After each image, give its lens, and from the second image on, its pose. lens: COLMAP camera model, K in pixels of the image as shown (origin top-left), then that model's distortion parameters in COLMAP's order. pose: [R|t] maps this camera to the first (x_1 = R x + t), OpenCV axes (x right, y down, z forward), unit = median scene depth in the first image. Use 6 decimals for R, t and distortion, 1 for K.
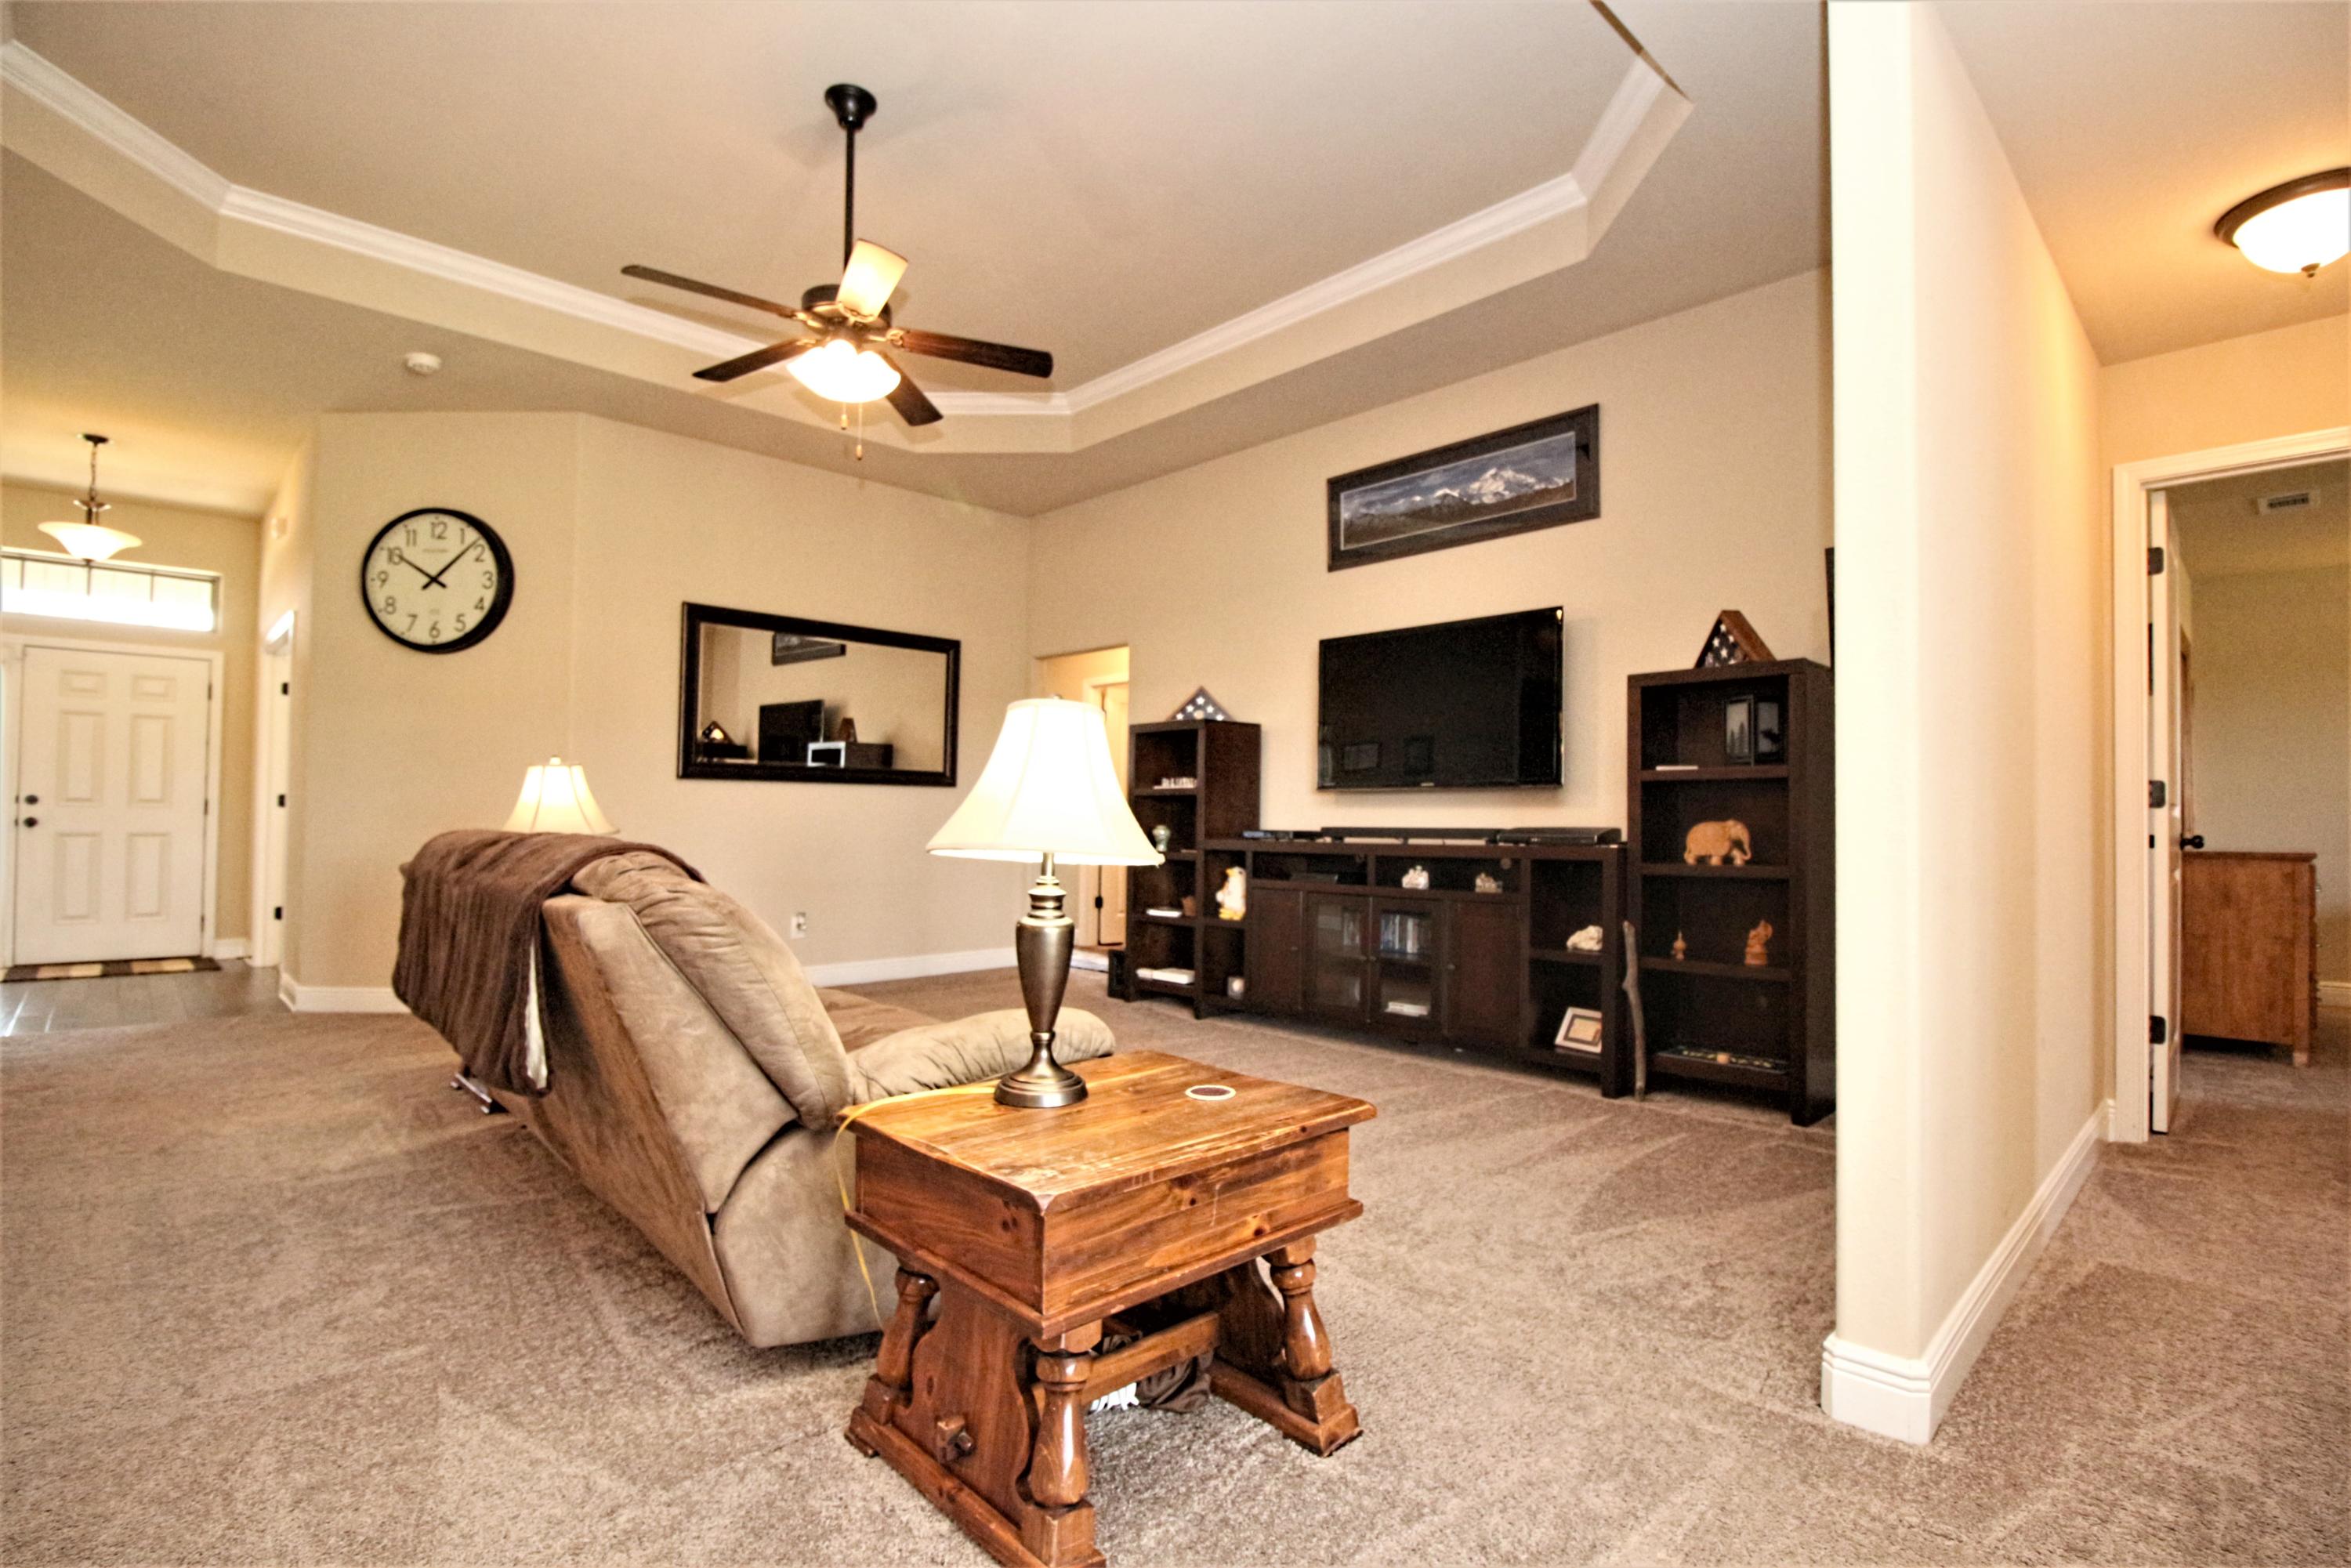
lens RADIAL K [[1089.3, 0, 1185.2], [0, 1089.3, 791.6], [0, 0, 1]] dist [-0.000538, -0.000002]
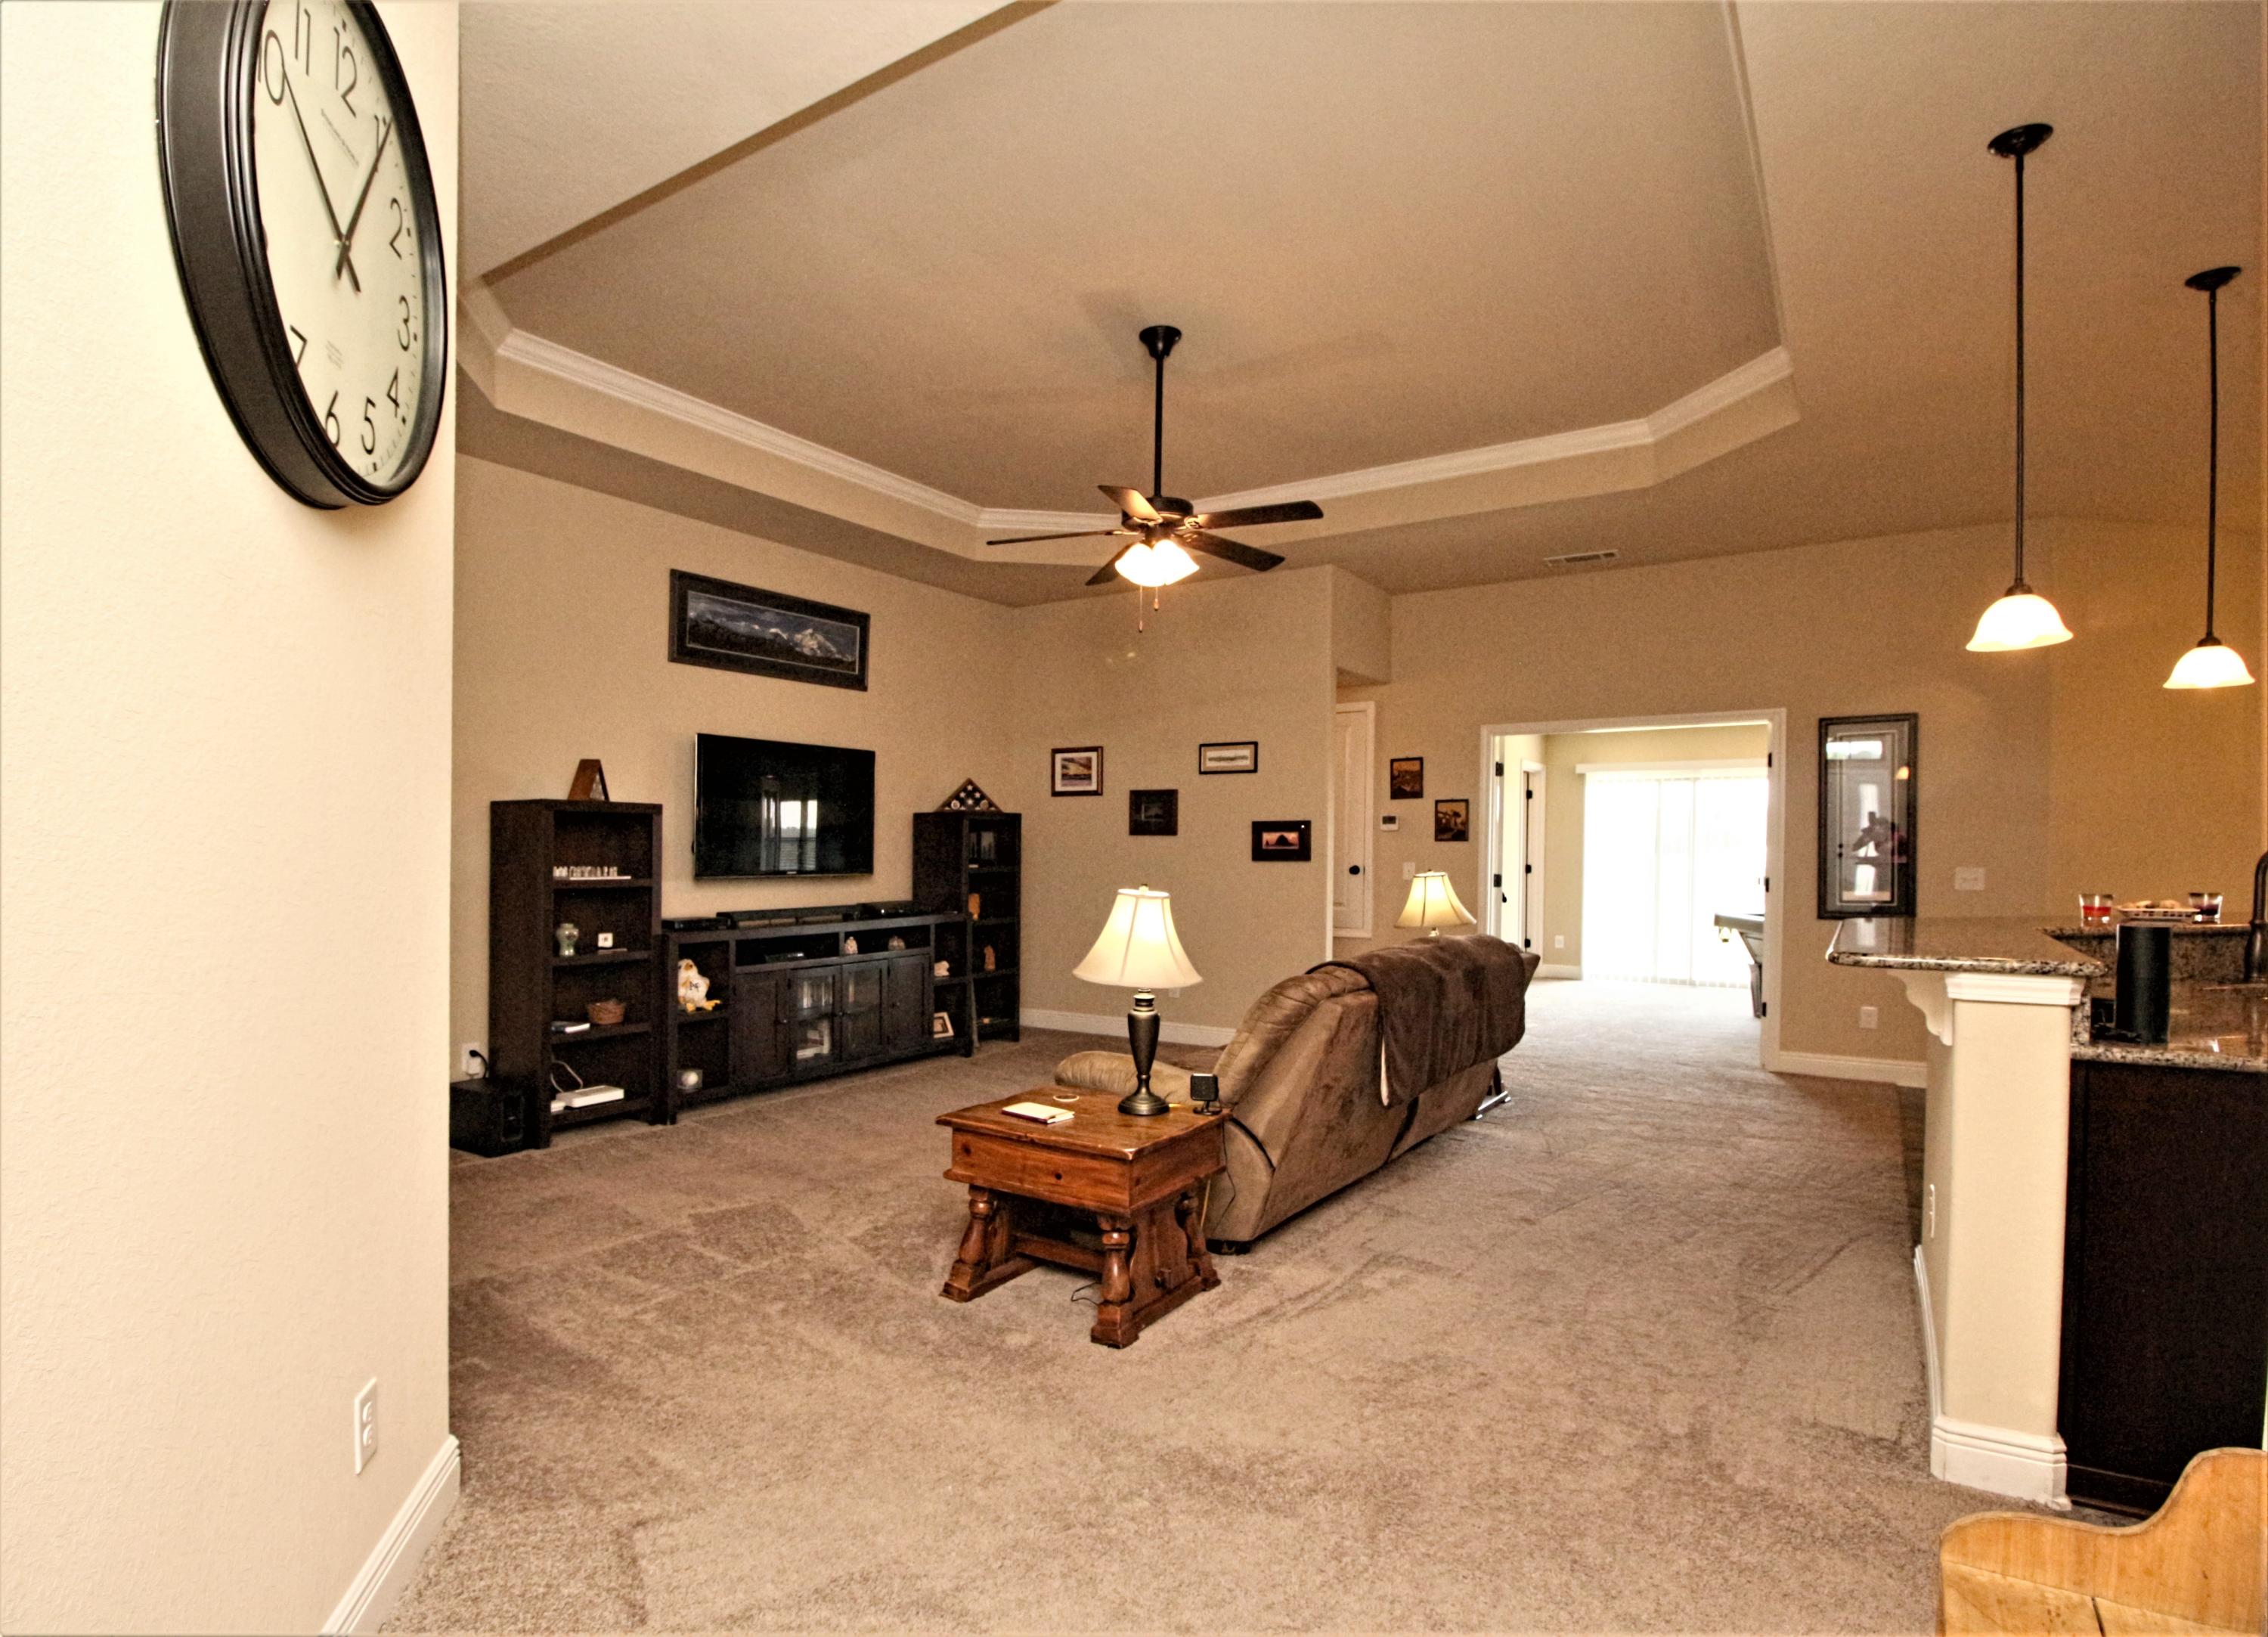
lens RADIAL K [[1190.5, 0, 1056.9], [0, 1190.5, 859.2], [0, 0, 1]] dist [0.030417, 0.000365]
pose [[-0.177535, -0.016637, 0.983974, -1.163170], [-0.029849, 0.999488, 0.011514, -0.046058], [-0.983662, -0.027327, -0.177940, 0.945188]]
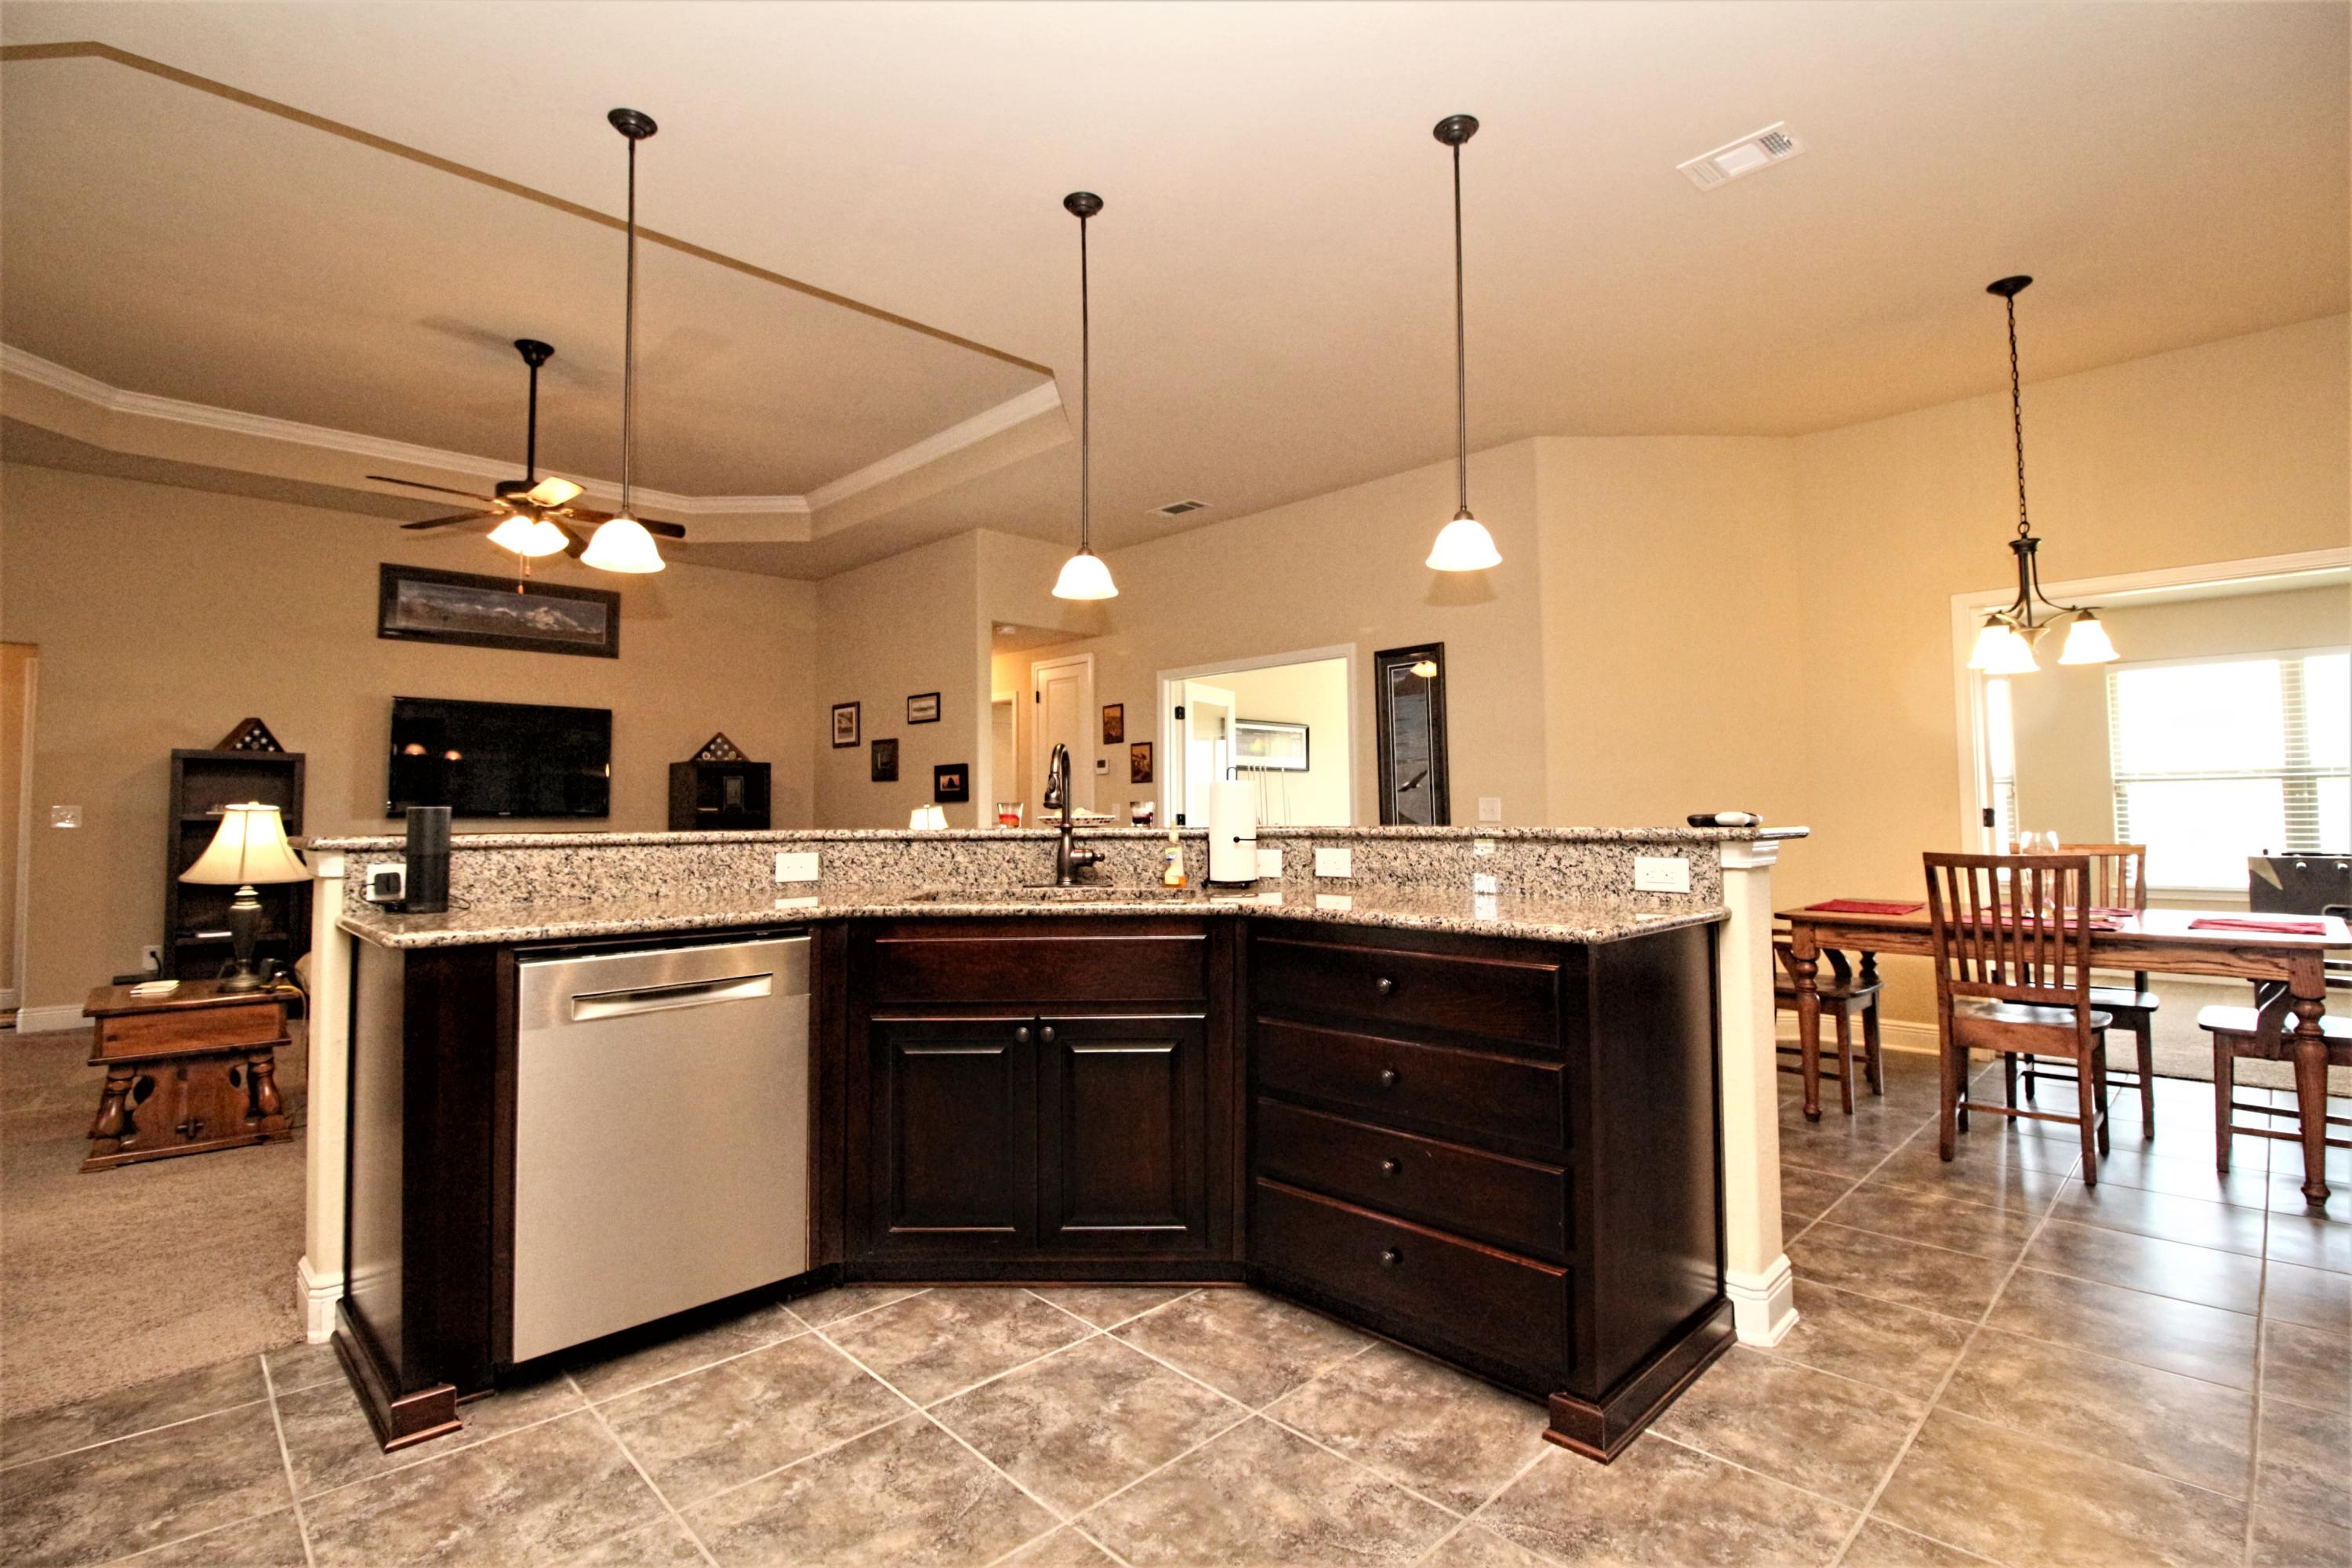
lens RADIAL K [[1119.8, 0, 1175.4], [0, 1119.8, 763.2], [0, 0, 1]] dist [-0.000391, 0.000125]
pose [[0.027853, 0.041177, 0.998764, -1.248027], [-0.022768, 0.998918, -0.040549, -0.032624], [-0.999353, -0.021611, 0.028760, 0.060102]]
